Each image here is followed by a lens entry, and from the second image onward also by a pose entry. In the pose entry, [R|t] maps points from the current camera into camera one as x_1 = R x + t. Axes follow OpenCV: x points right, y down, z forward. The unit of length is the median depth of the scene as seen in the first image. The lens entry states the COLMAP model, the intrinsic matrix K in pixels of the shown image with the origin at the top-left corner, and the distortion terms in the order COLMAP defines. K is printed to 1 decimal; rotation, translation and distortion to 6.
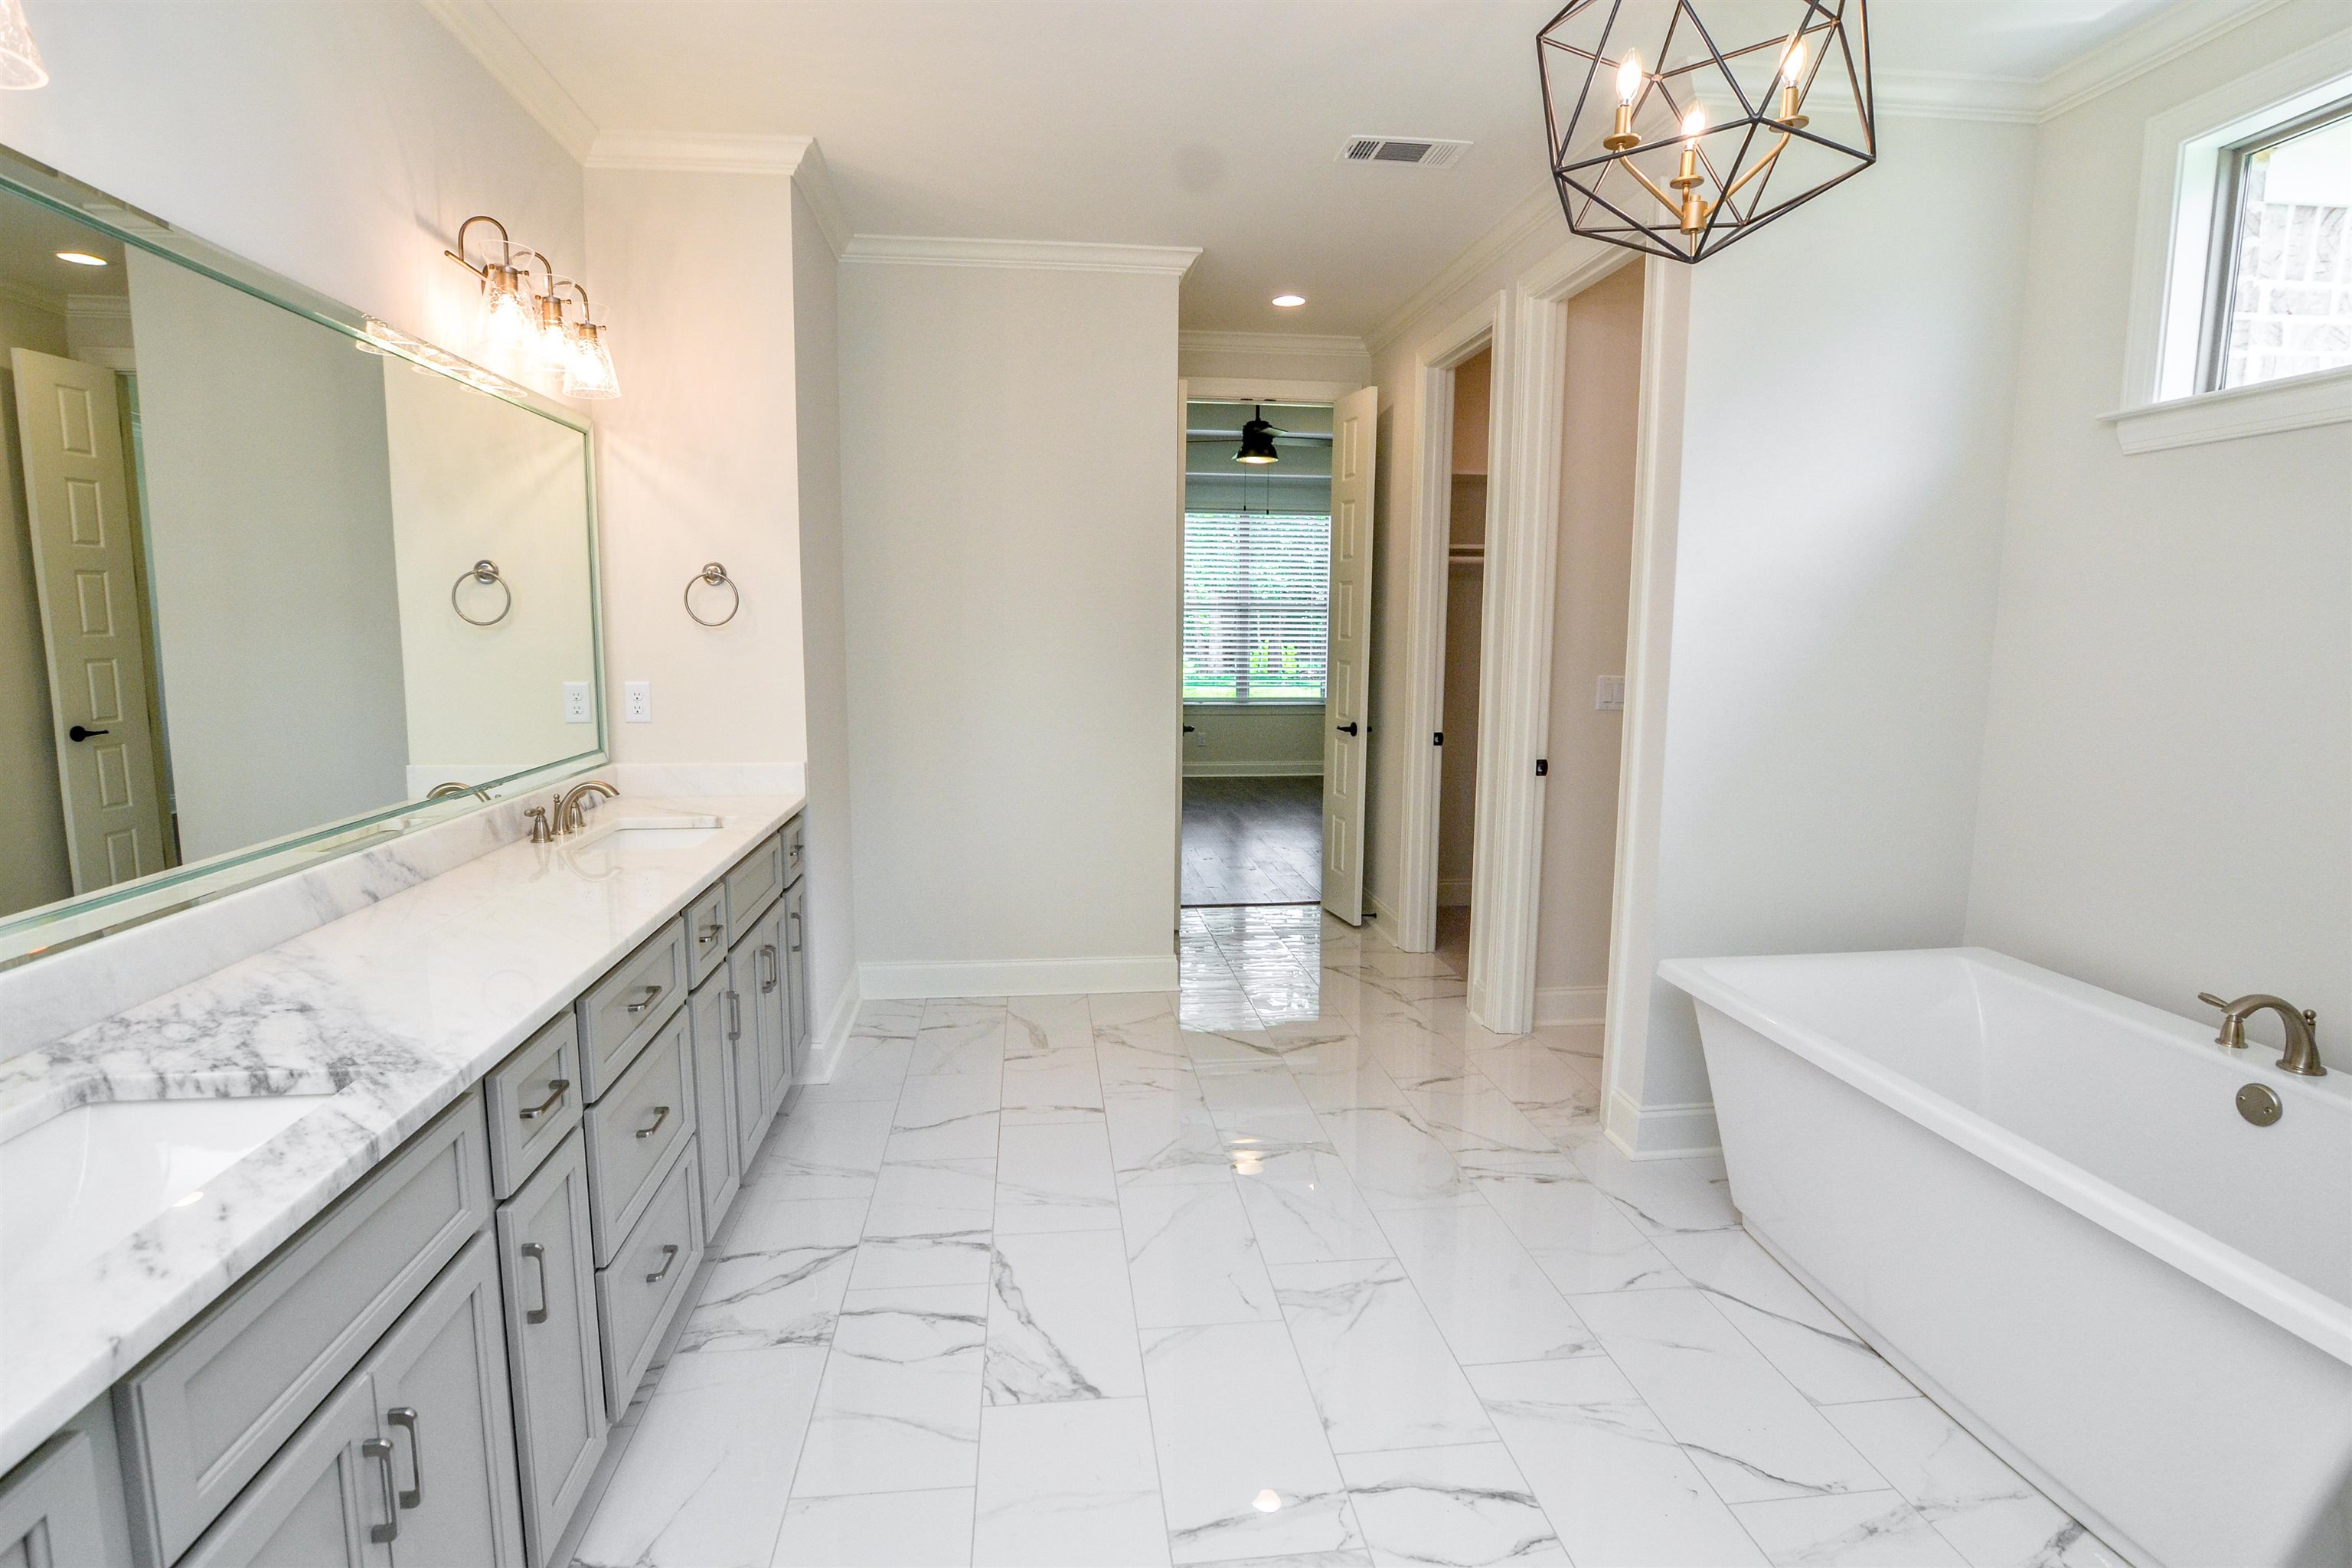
lens RADIAL K [[1161.6, 0, 1165.6], [0, 1161.6, 773.9], [0, 0, 1]] dist [-0.033897, 0.010293]
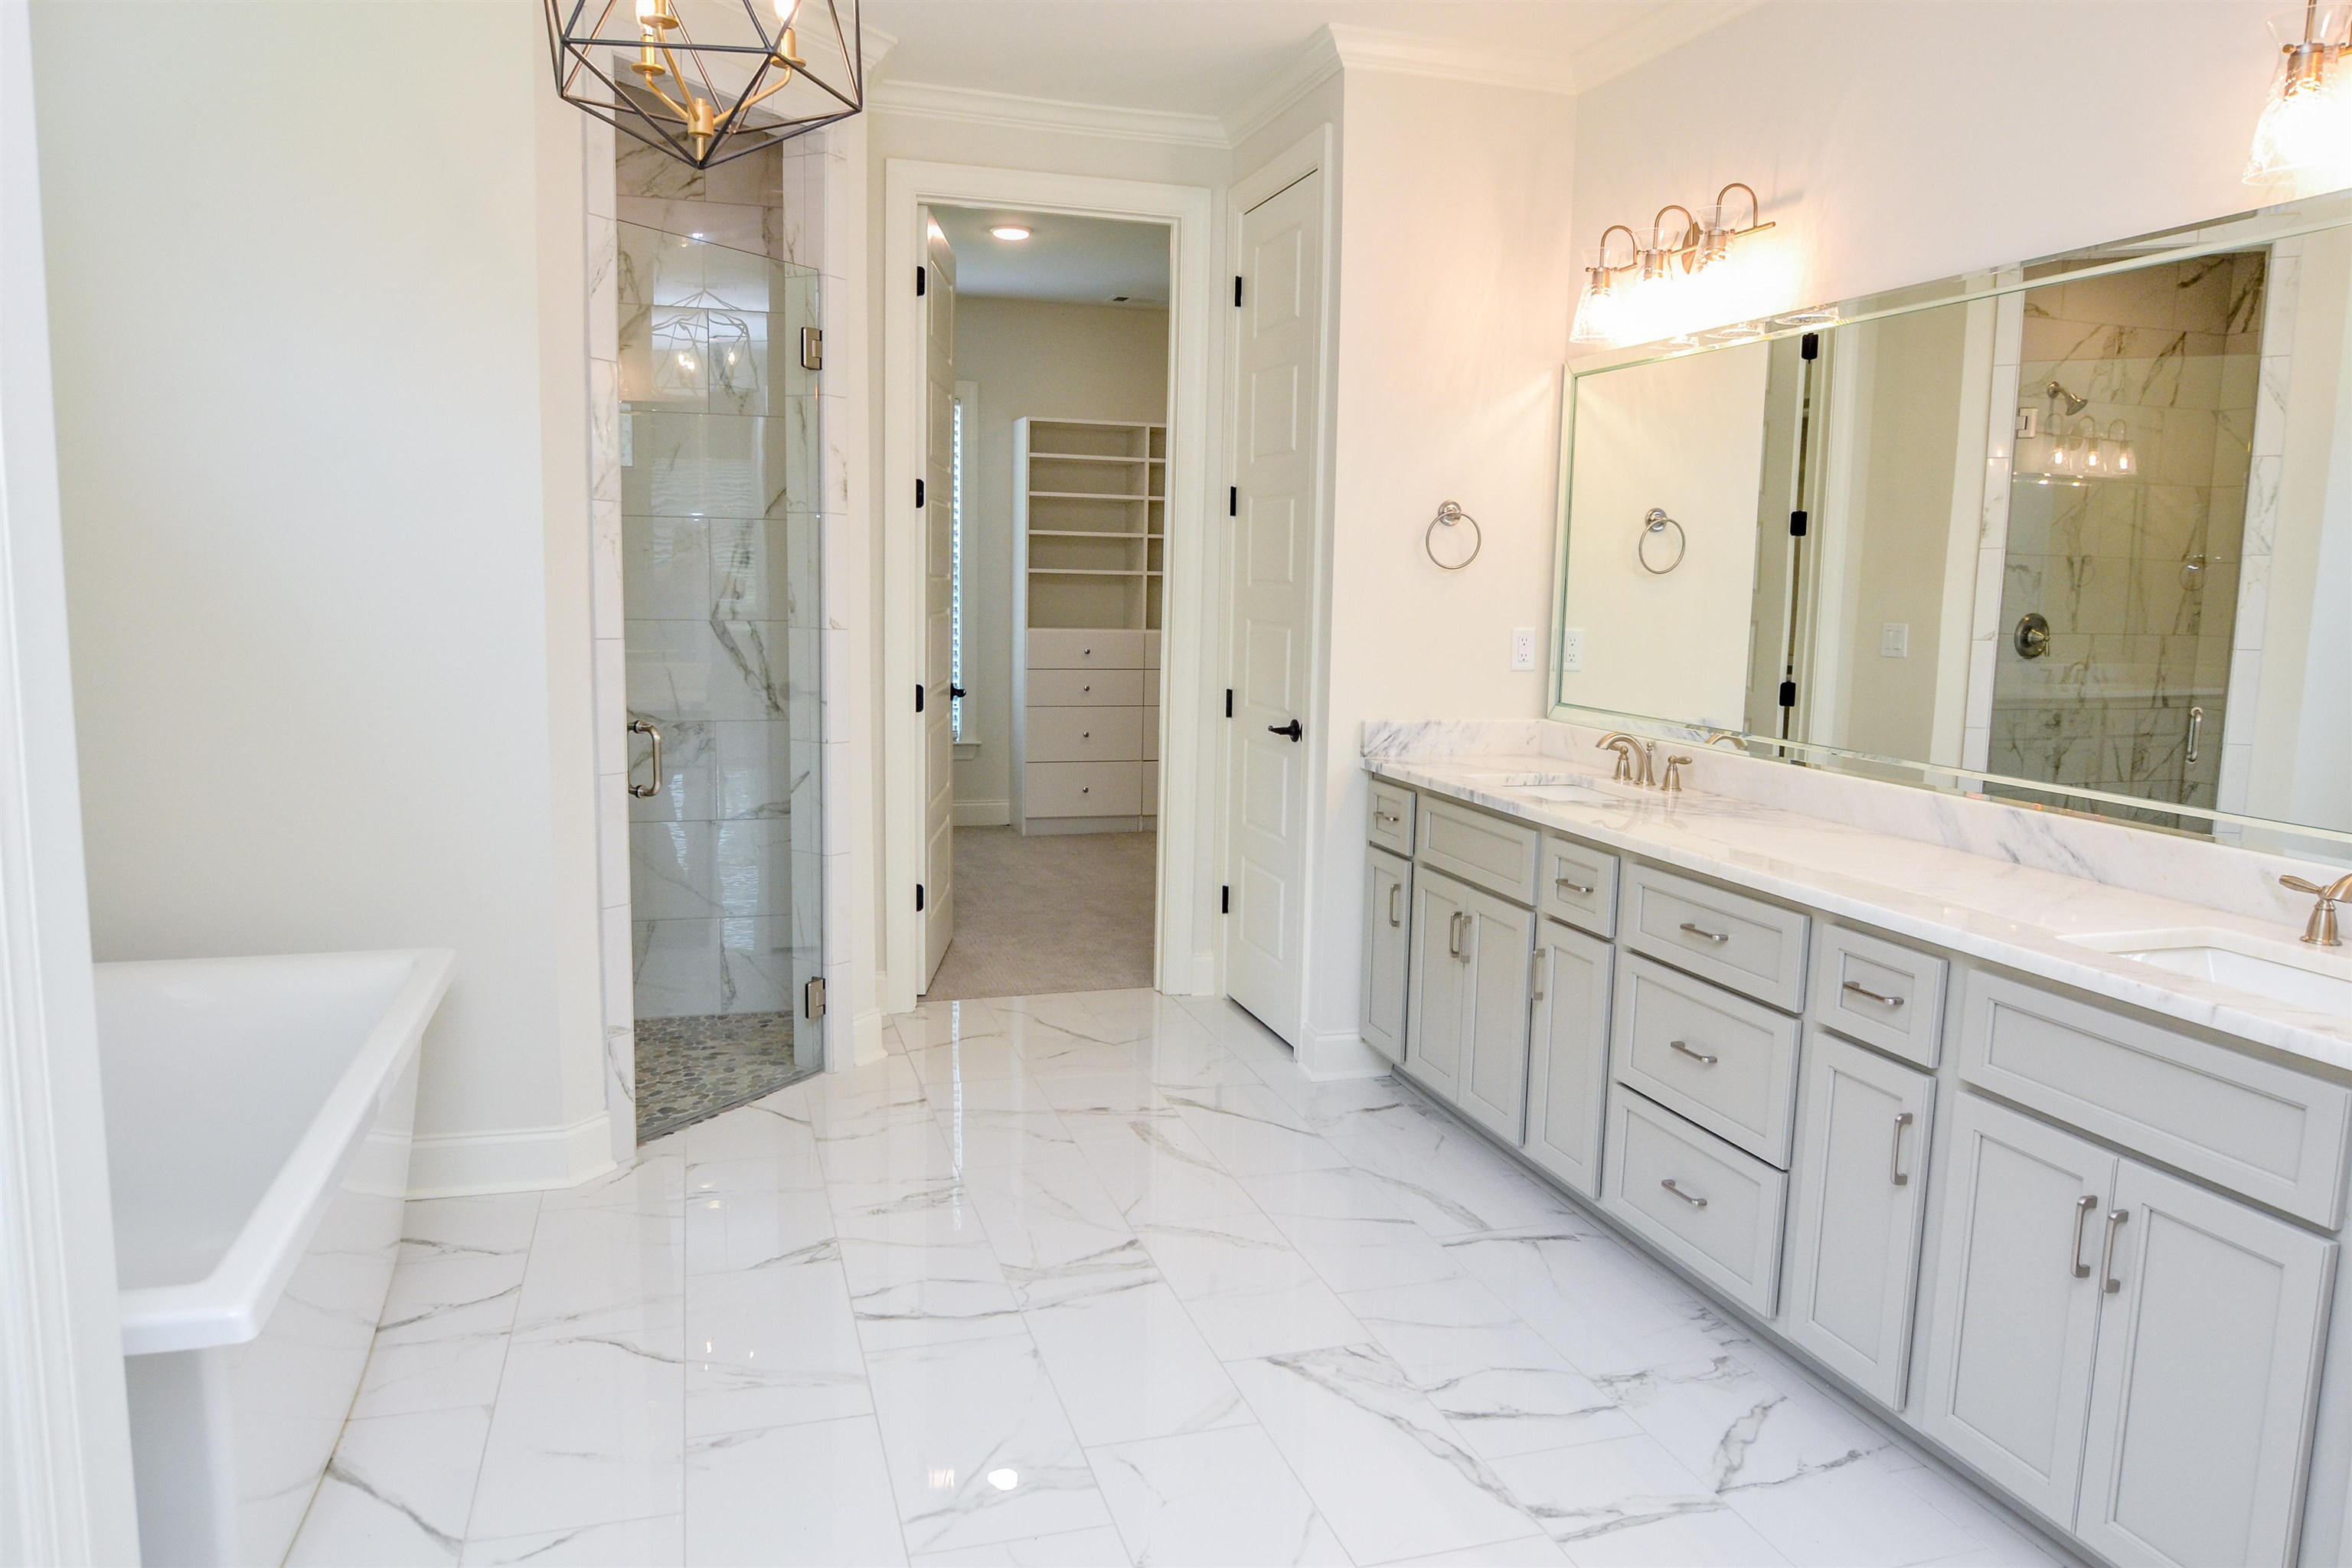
lens RADIAL K [[1577.3, 0, 1176.0], [0, 1577.3, 784.0], [0, 0, 1]] dist [-0.007477, -0.001825]
pose [[-0.982023, -0.002403, -0.188746, 0.257775], [-0.052037, 0.964619, 0.258463, -0.251115], [0.181446, 0.263639, -0.947403, 2.020141]]
